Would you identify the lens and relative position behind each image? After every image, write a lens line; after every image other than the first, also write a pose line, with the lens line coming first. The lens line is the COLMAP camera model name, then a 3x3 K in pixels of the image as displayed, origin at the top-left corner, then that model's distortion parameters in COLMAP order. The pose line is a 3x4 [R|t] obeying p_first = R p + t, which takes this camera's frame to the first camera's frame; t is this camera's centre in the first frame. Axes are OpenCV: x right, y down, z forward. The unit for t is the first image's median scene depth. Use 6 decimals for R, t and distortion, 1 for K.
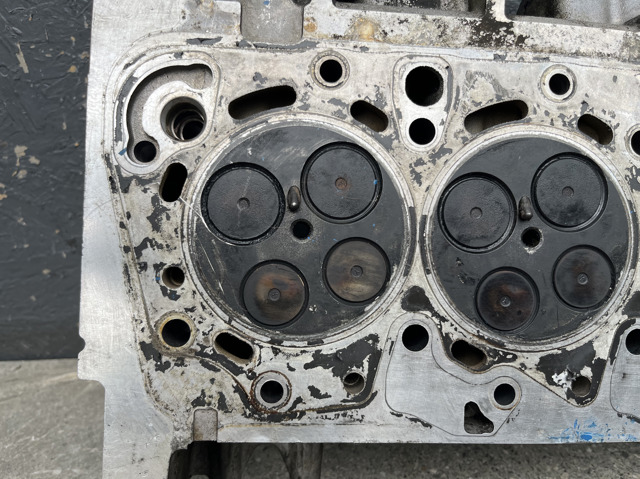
lens RADIAL K [[486.5, 0, 320.0], [0, 486.5, 218.8], [0, 0, 1]] dist [0.000356, -0.001911]
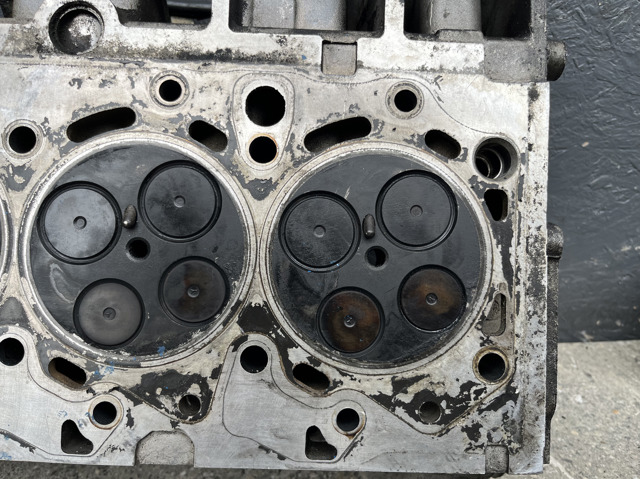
lens RADIAL K [[479.8, 0, 336.0], [0, 479.8, 230.8], [0, 0, 1]] dist [0.024897, -0.039602]
pose [[0.998124, 0.000992, -0.061217, 0.423137], [-0.002872, 0.999526, -0.030640, 0.015084], [0.061158, 0.030759, 0.997654, 0.035448]]
